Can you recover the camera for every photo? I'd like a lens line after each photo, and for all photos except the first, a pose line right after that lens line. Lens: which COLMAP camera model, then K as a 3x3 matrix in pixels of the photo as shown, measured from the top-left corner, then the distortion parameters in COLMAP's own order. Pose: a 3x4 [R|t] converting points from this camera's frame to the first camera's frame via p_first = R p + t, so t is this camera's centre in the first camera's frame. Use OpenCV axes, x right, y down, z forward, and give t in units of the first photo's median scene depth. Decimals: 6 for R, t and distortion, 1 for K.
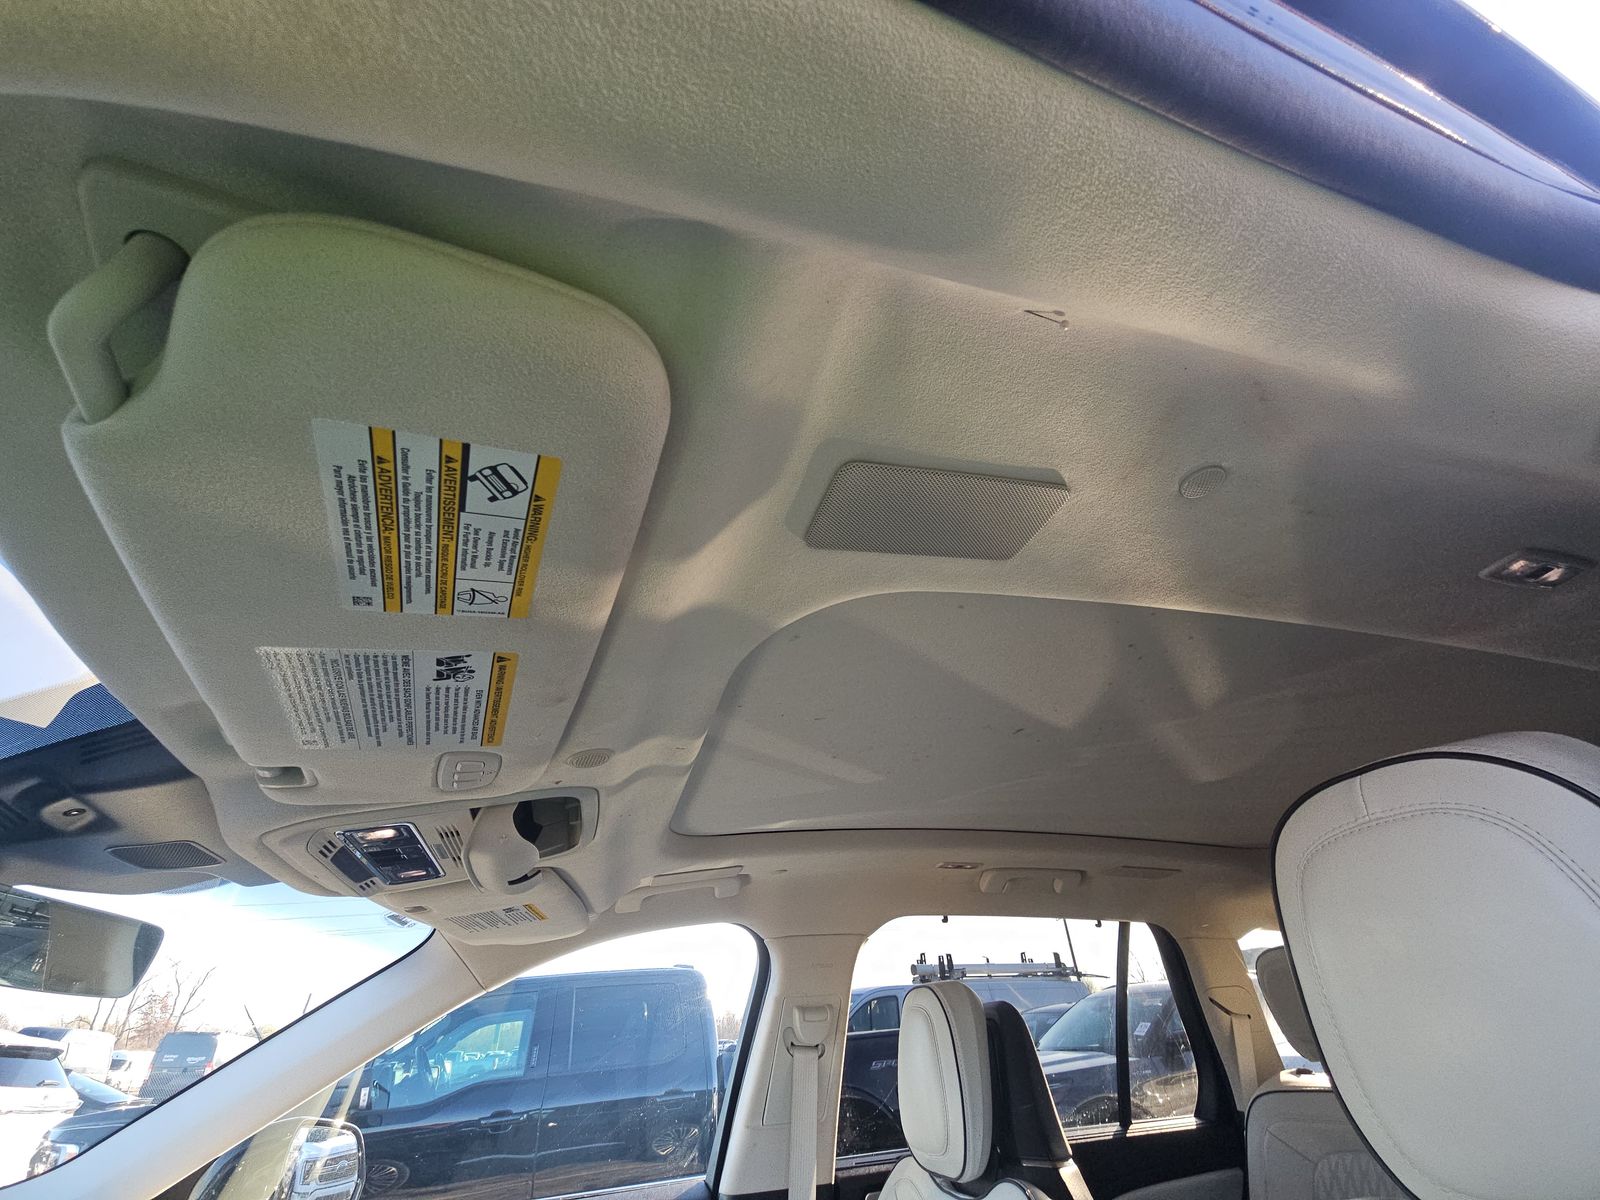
lens RADIAL K [[648.7, 0, 801.1], [0, 648.7, 603.7], [0, 0, 1]] dist [0.012069, -0.007358]
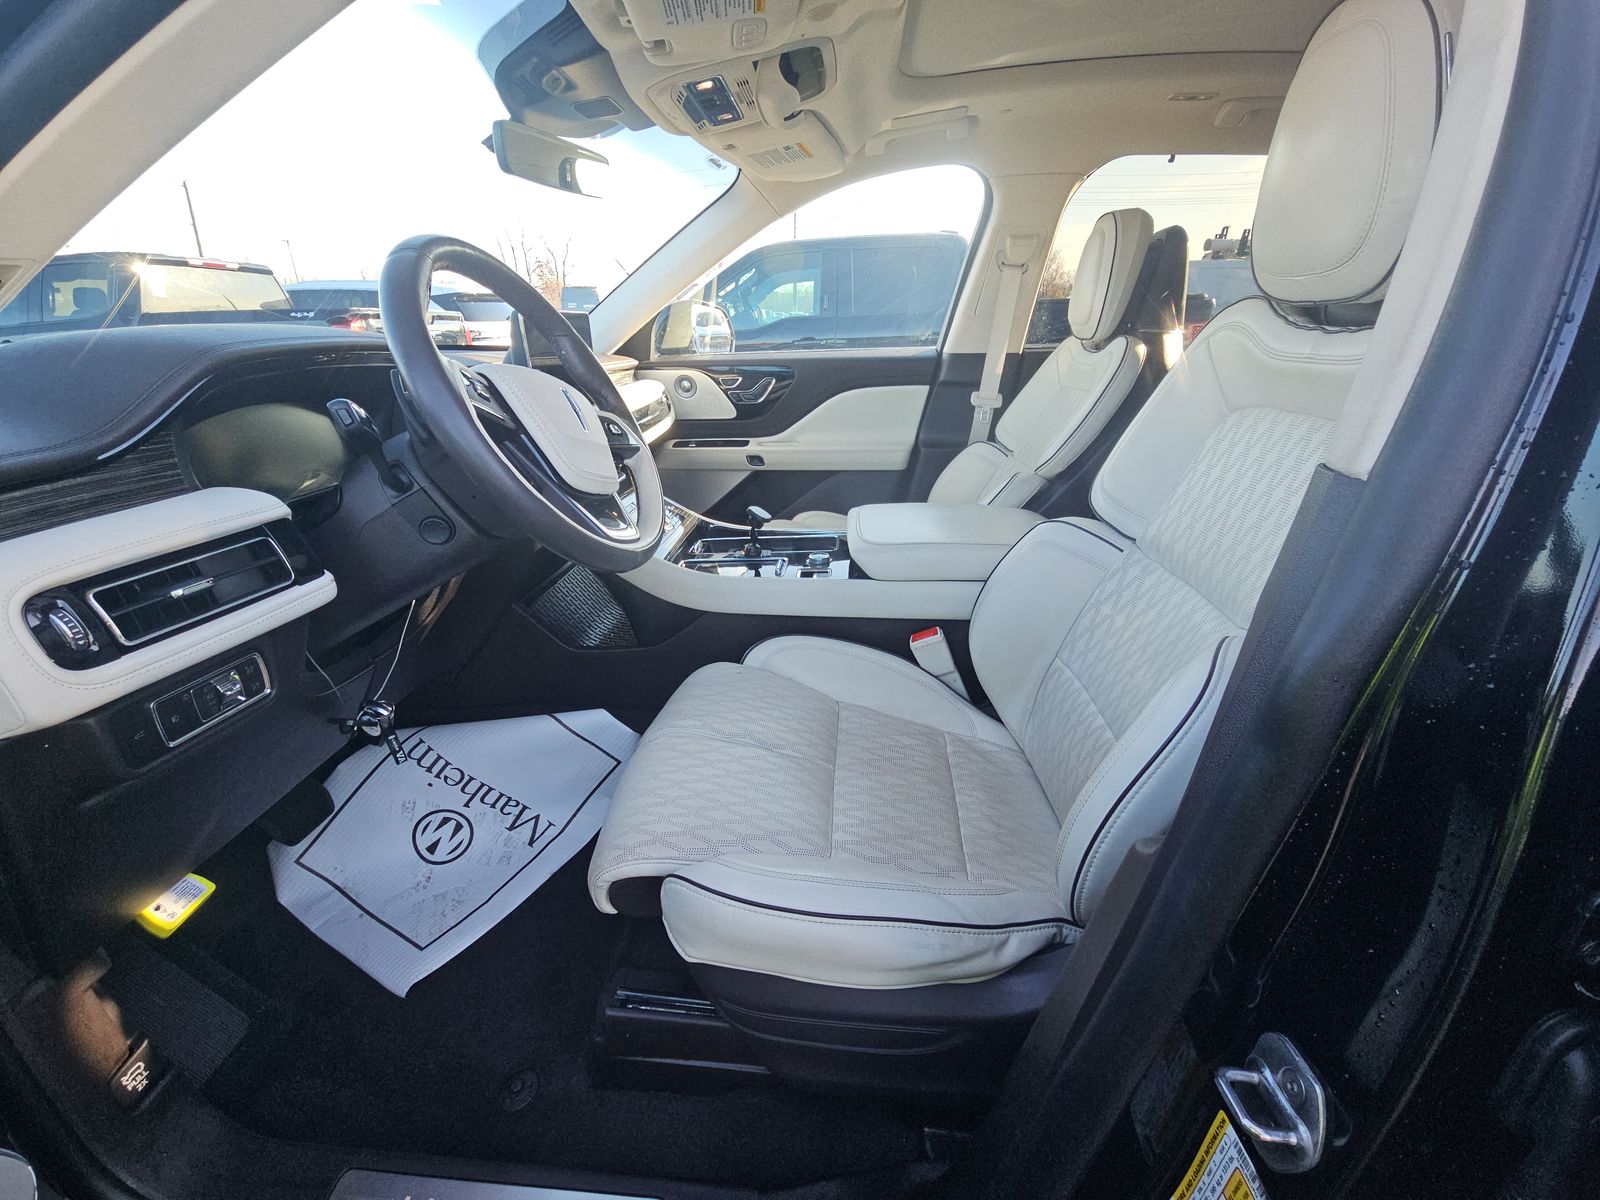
lens RADIAL K [[648.7, 0, 801.1], [0, 648.7, 603.7], [0, 0, 1]] dist [0.012069, -0.007358]
pose [[0.933968, 0.183457, -0.306672, 0.226488], [0.163401, 0.543964, 0.823045, -0.175829], [0.317812, -0.818808, 0.478068, -0.554420]]
